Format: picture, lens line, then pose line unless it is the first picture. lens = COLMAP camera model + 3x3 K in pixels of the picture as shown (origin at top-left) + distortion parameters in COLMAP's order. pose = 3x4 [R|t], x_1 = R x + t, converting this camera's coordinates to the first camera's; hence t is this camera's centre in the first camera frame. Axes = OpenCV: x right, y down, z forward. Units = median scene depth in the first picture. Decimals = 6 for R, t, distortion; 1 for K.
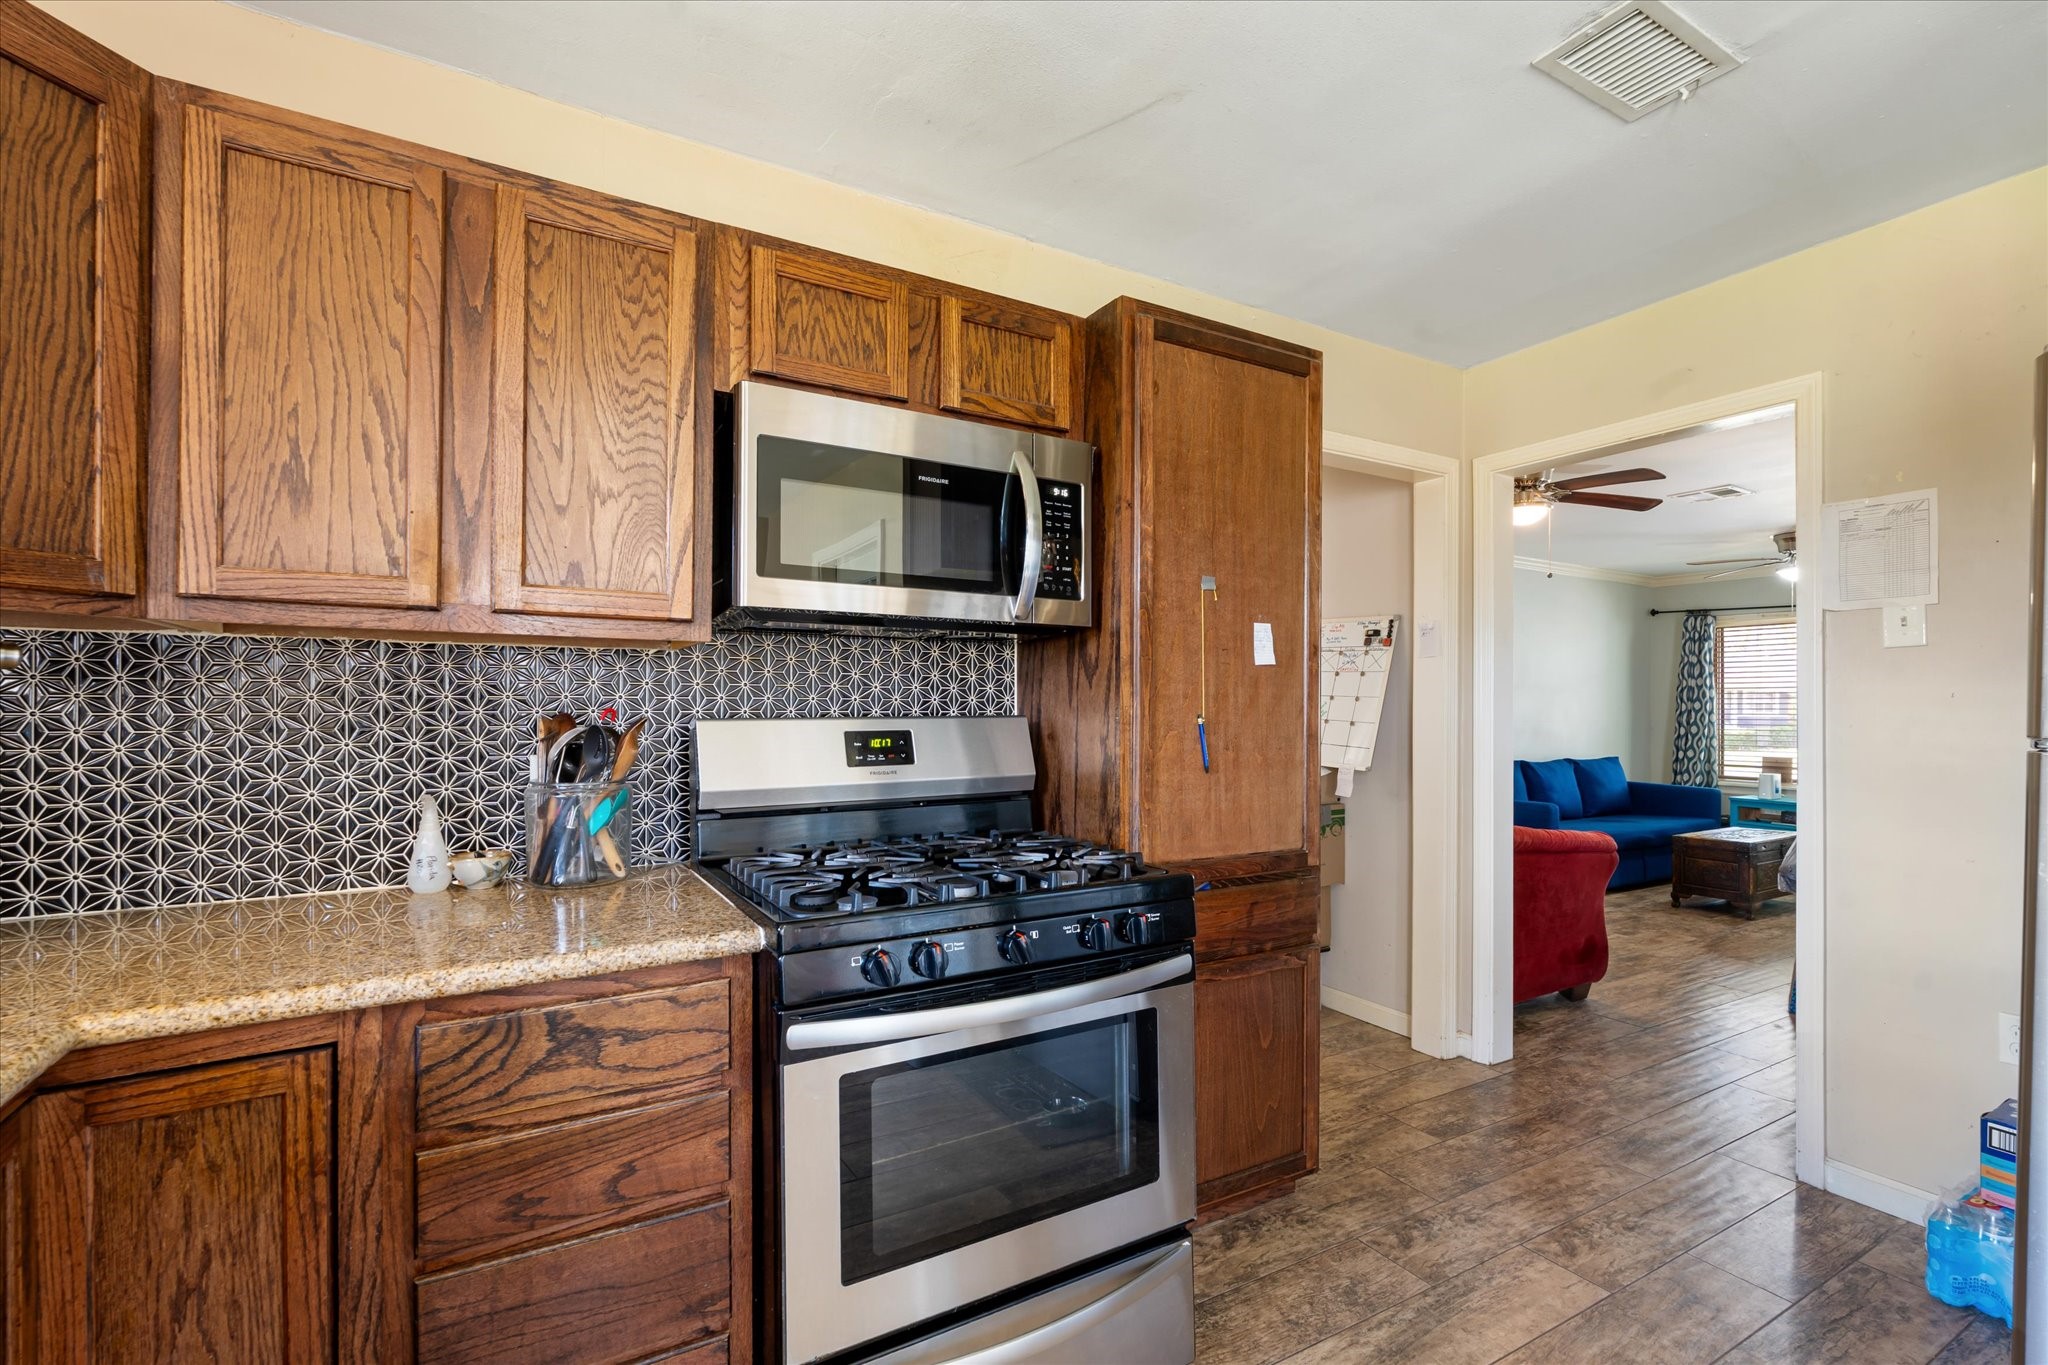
lens RADIAL K [[909.7, 0, 1020.6], [0, 909.7, 703.4], [0, 0, 1]] dist [-0.005470, 0.001231]
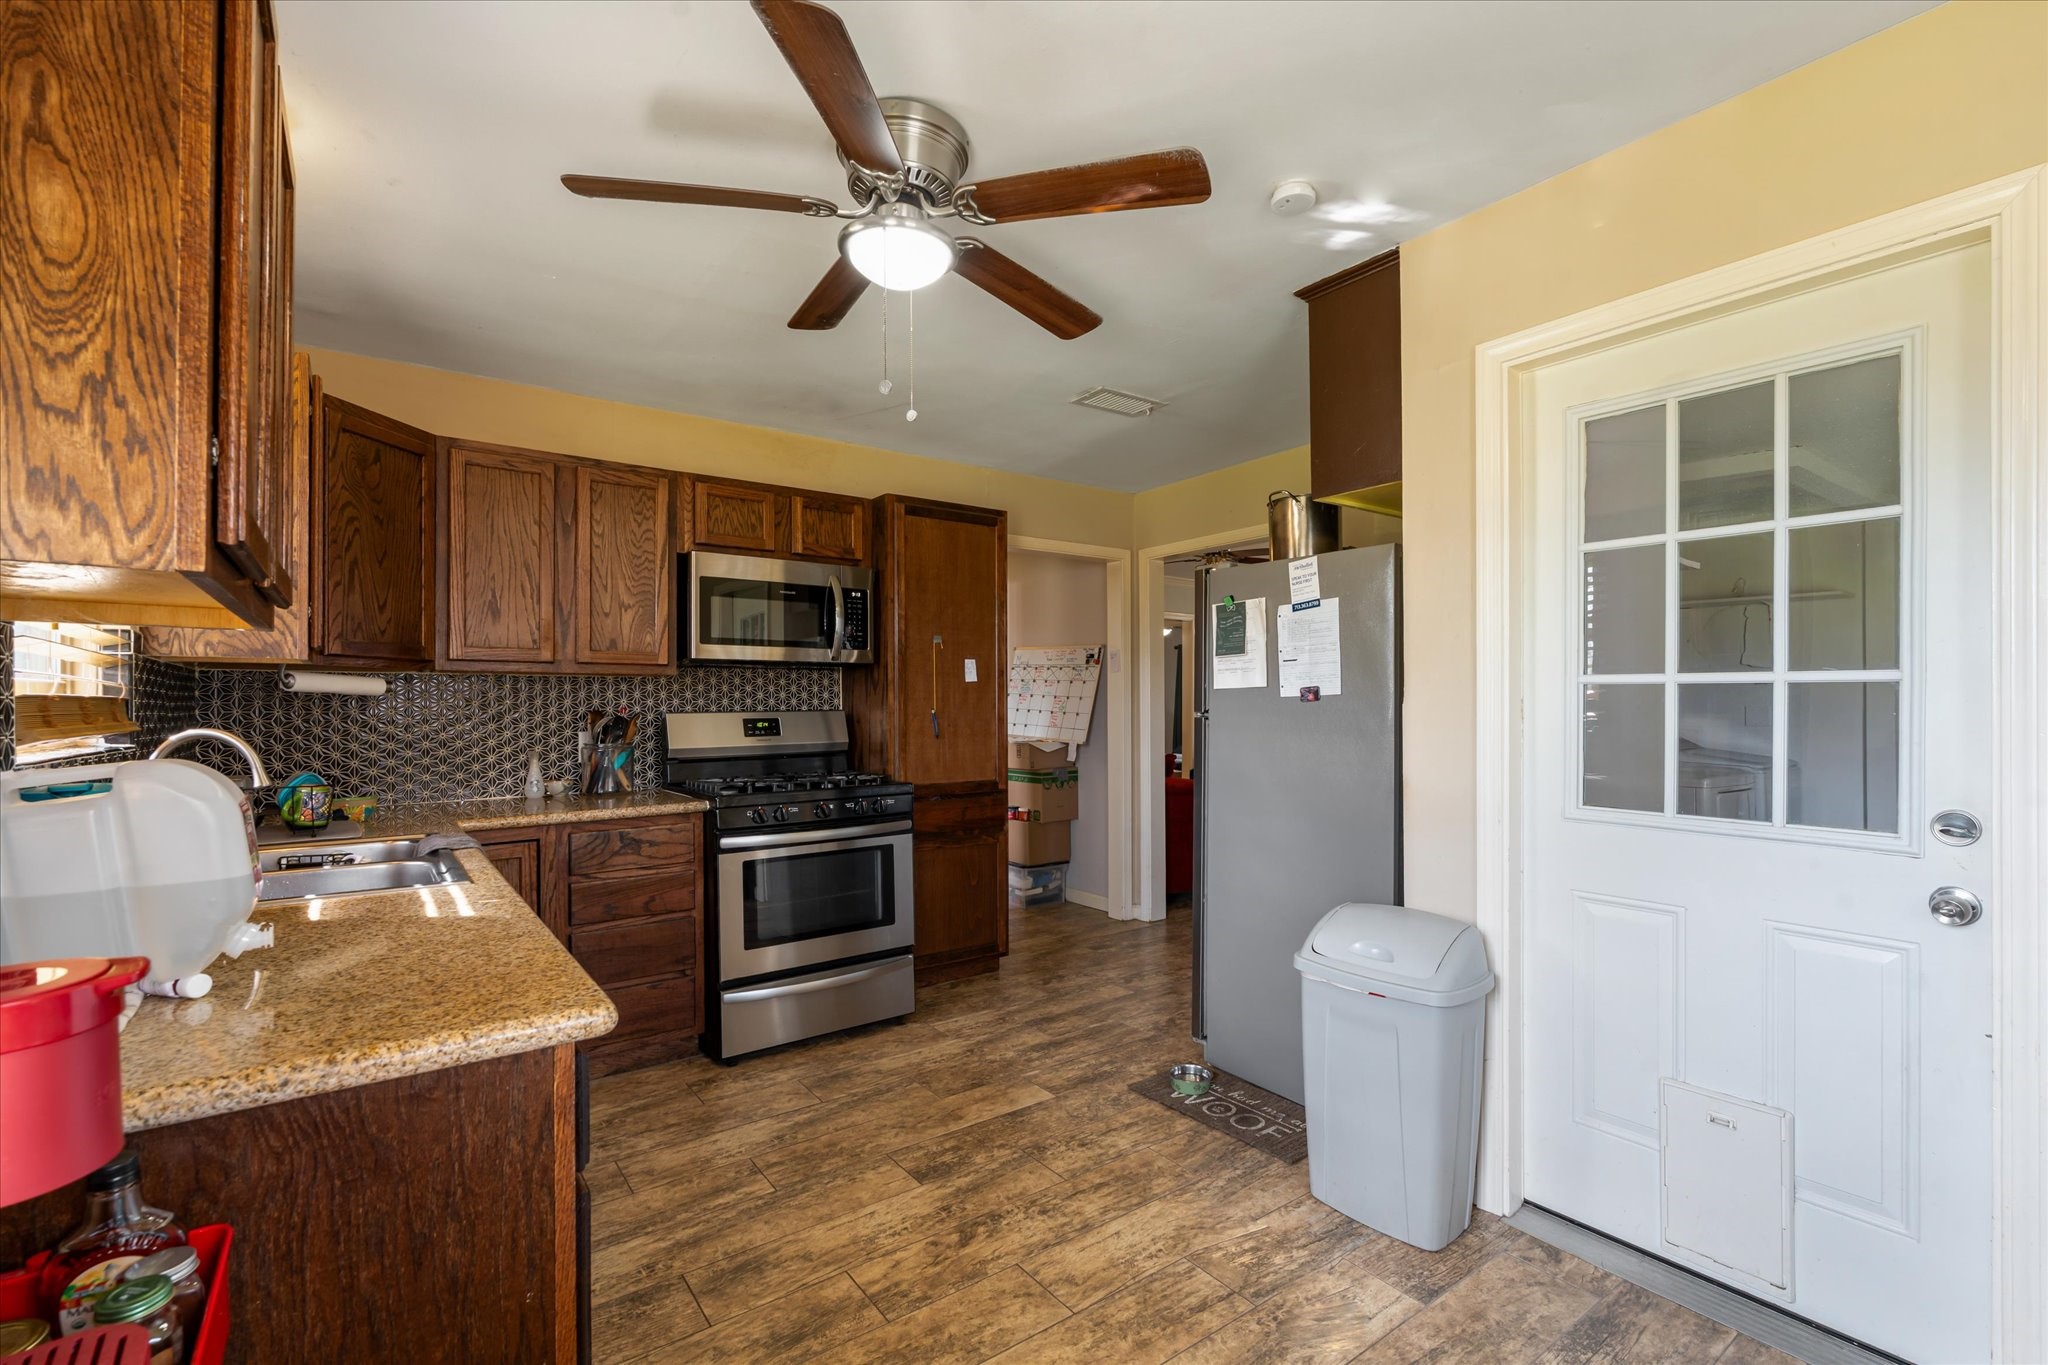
lens RADIAL K [[909.7, 0, 1019.4], [0, 909.7, 699.2], [0, 0, 1]] dist [-0.005470, 0.001231]
pose [[0.994062, -0.009001, 0.108446, 0.210967], [0.009637, 0.999939, -0.005348, 0.006912], [-0.108391, 0.006362, 0.994088, -1.146164]]
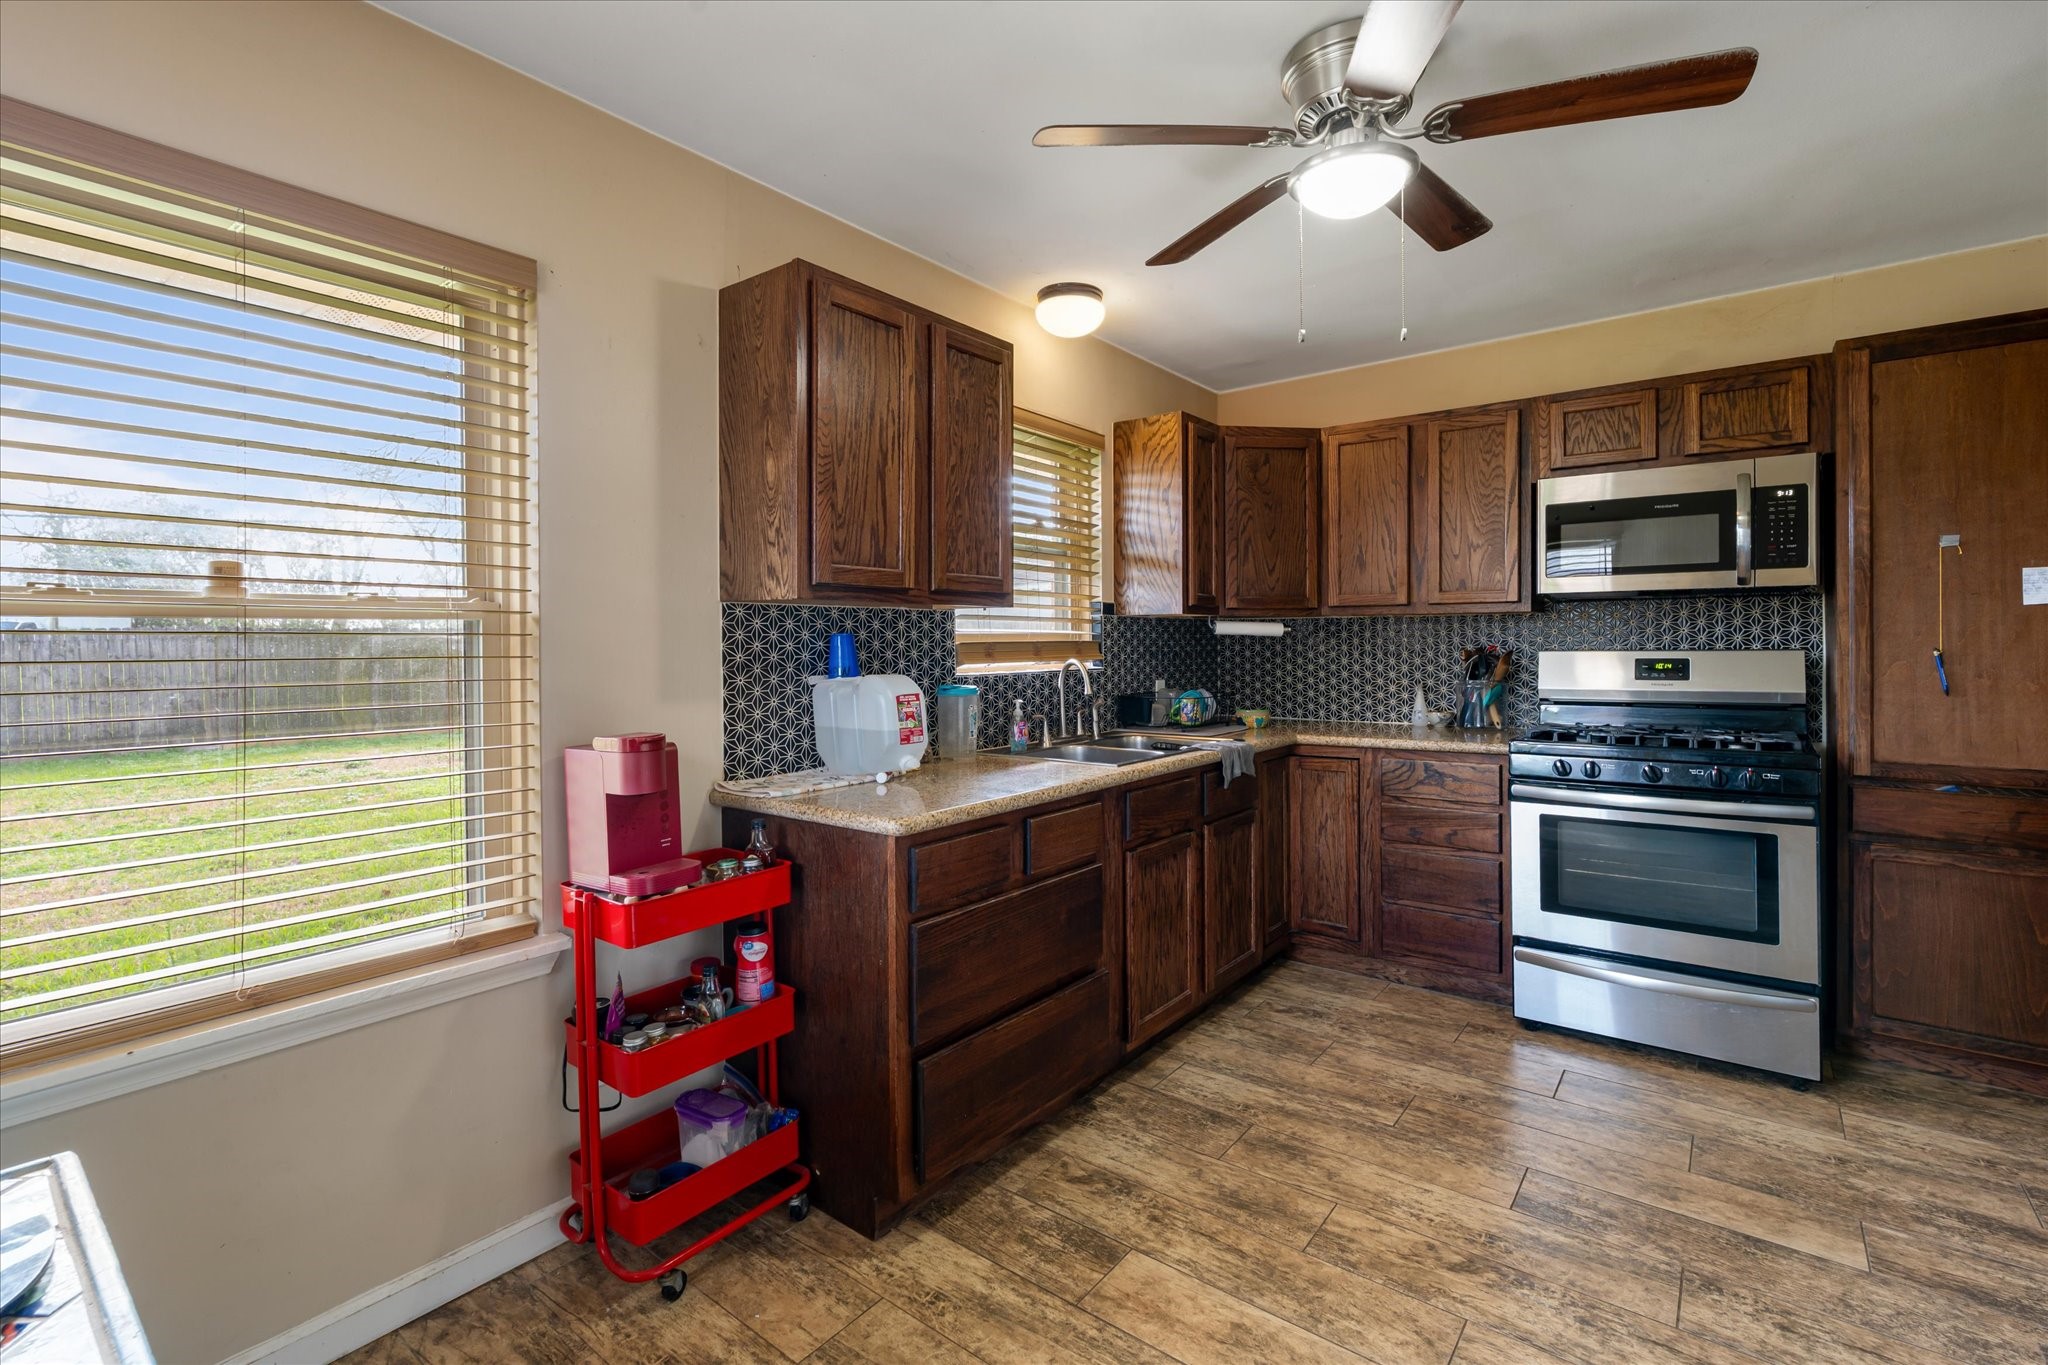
lens RADIAL K [[909.7, 0, 1023.7], [0, 909.7, 645.4], [0, 0, 1]] dist [-0.005470, 0.001231]
pose [[0.368424, -0.003414, -0.929652, 1.098218], [0.009092, 0.999959, -0.000069, -0.003090], [0.929613, -0.008427, 0.368440, -0.759920]]
